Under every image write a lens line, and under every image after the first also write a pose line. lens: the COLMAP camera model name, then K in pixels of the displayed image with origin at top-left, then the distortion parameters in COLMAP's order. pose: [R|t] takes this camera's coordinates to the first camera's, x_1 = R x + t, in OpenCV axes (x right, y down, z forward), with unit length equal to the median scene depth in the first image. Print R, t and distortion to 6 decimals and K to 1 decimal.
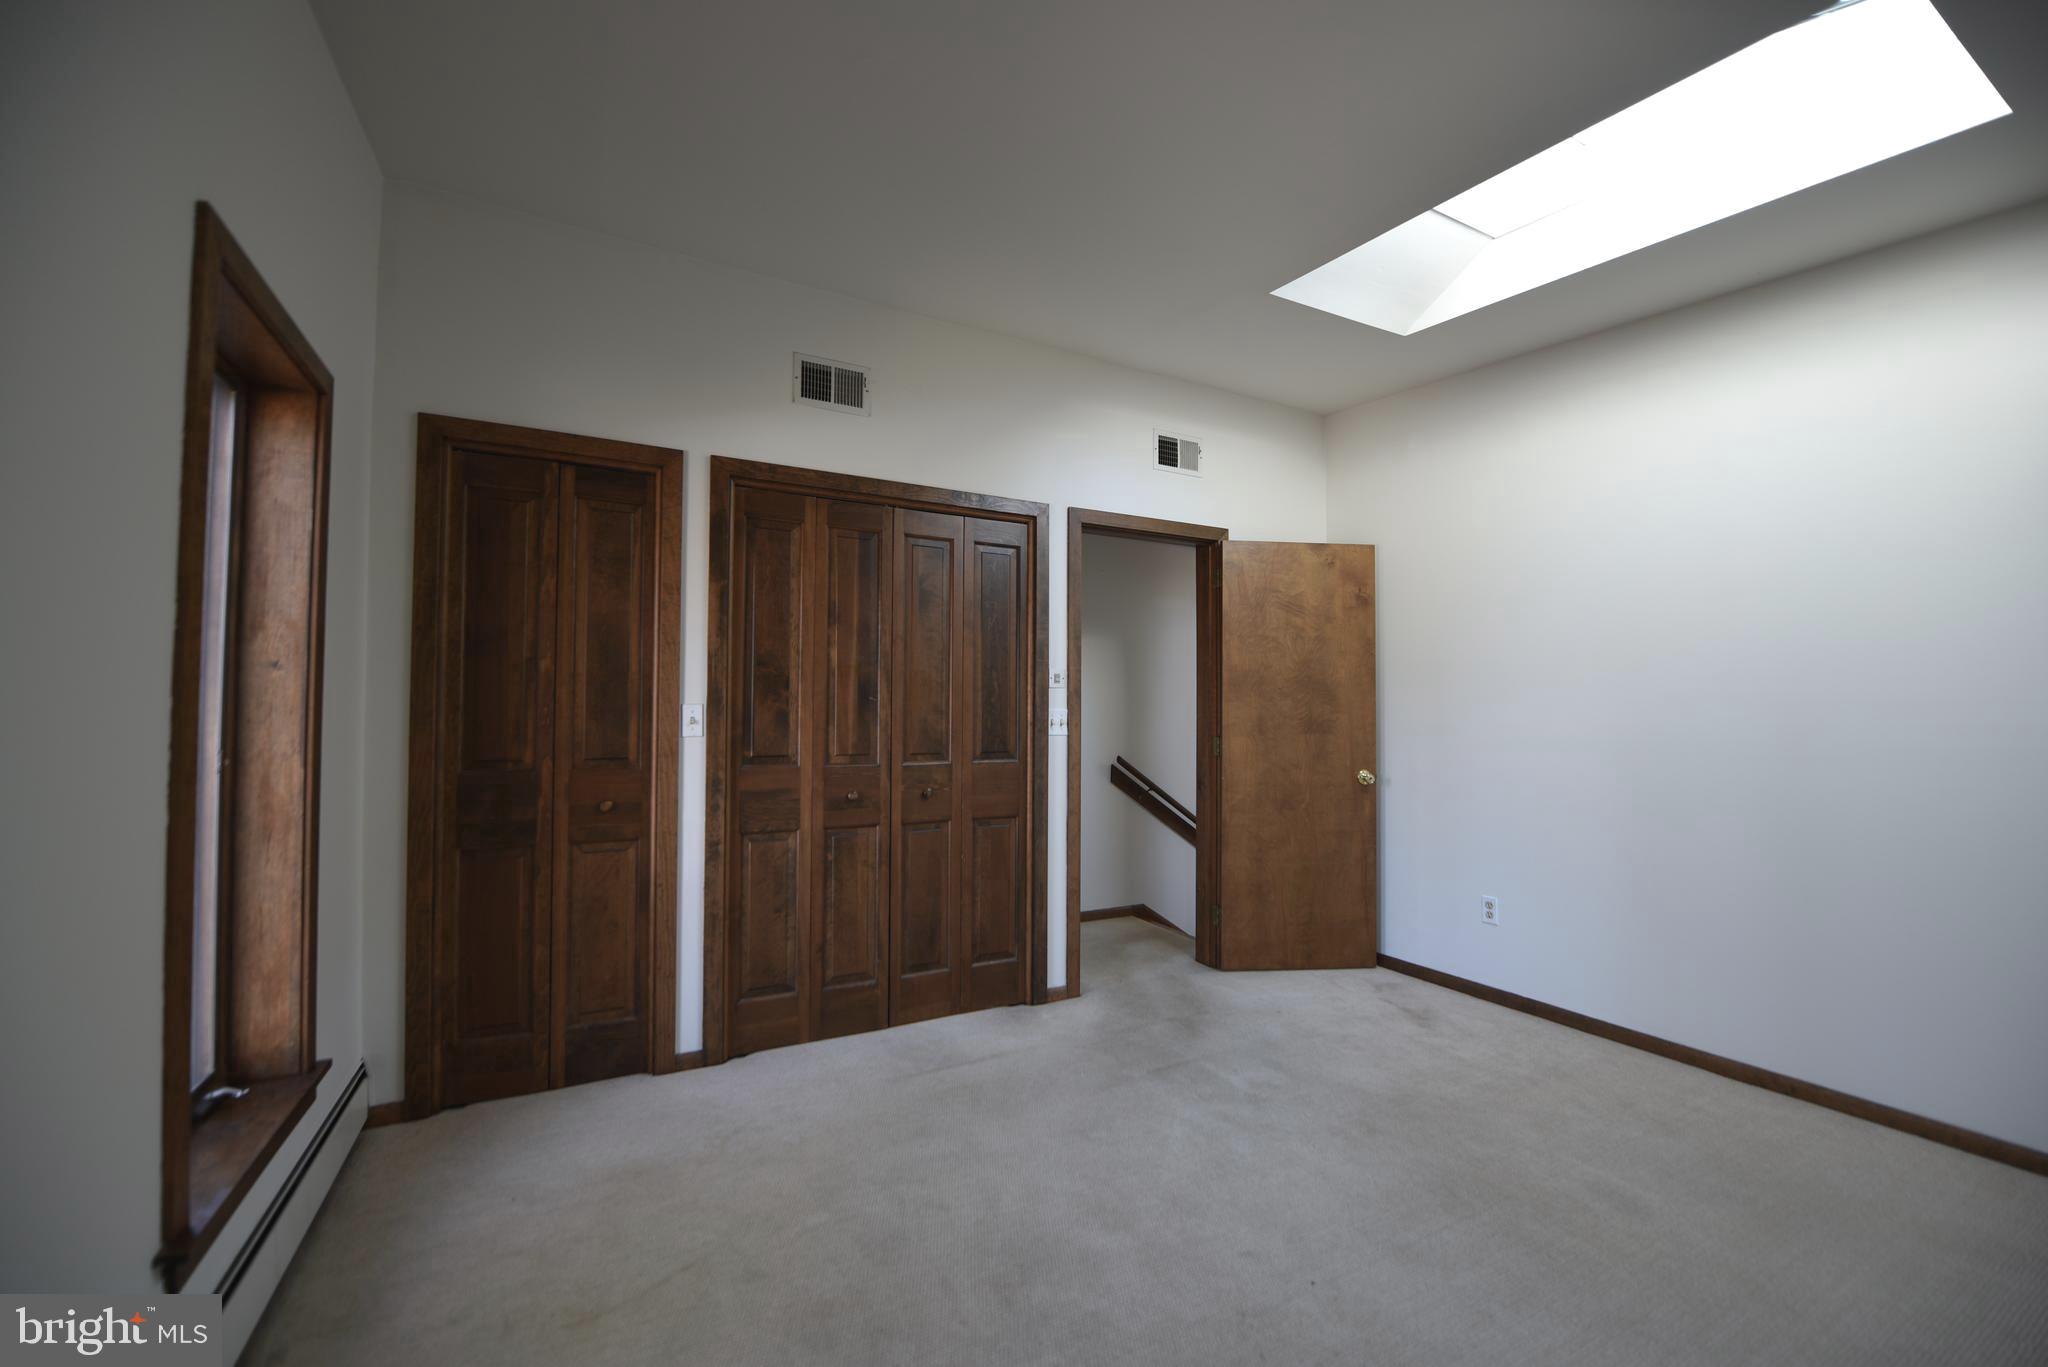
lens RADIAL K [[815.3, 0, 1022.9], [0, 815.3, 690.6], [0, 0, 1]] dist [-0.017634, -0.001769]
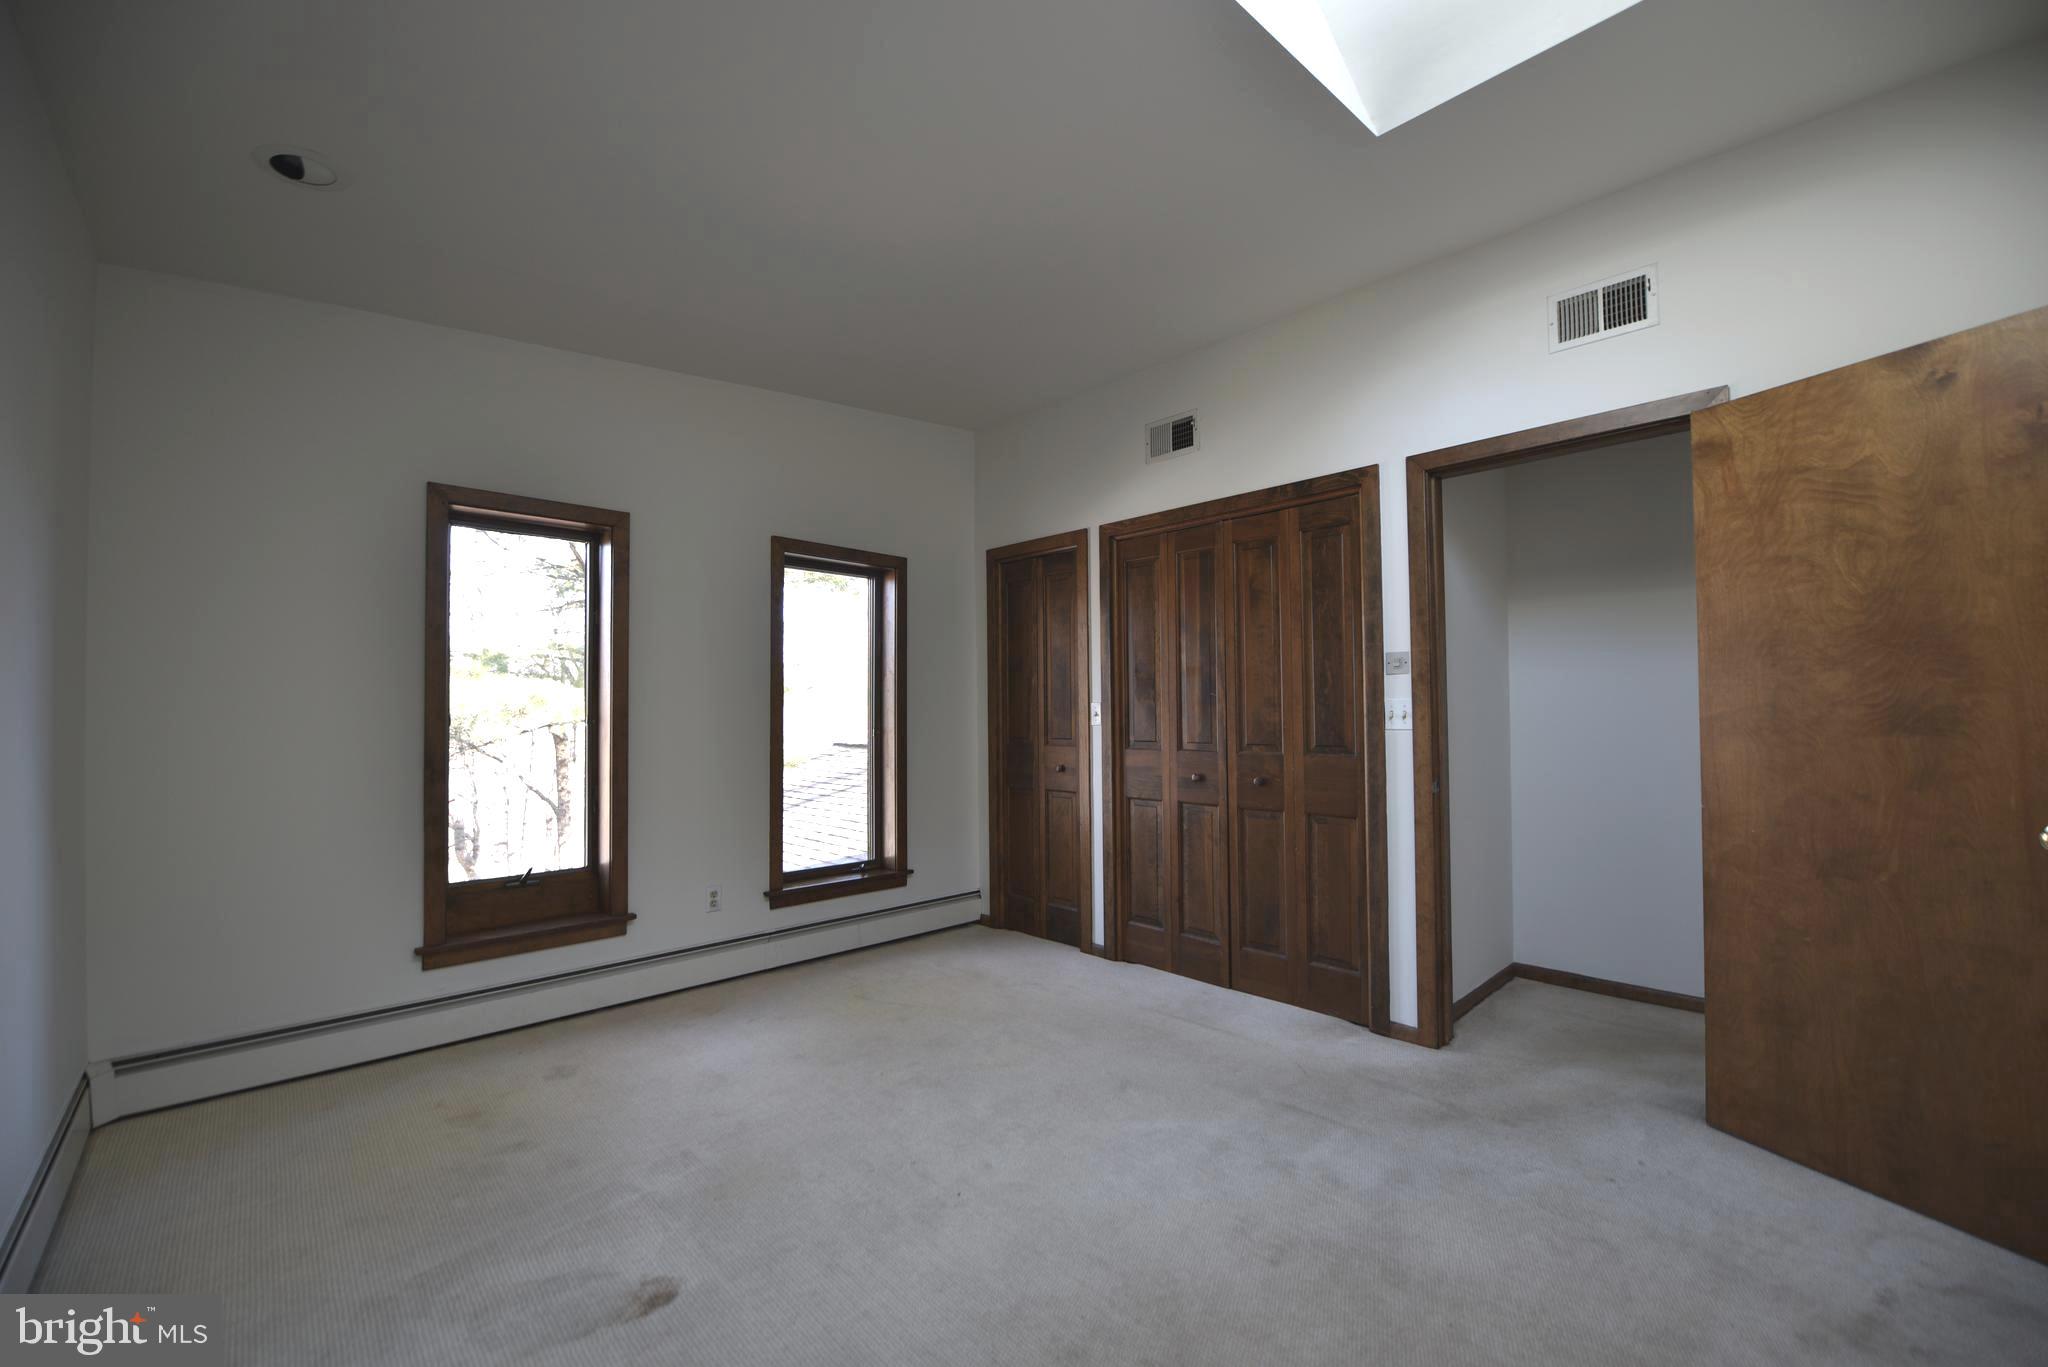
lens RADIAL K [[815.3, 0, 1022.2], [0, 815.3, 694.3], [0, 0, 1]] dist [-0.017634, -0.001769]
pose [[0.261869, -0.028362, -0.964687, 0.849531], [0.035579, 0.999172, -0.019717, 0.022935], [0.964447, -0.029159, 0.262661, 0.444637]]
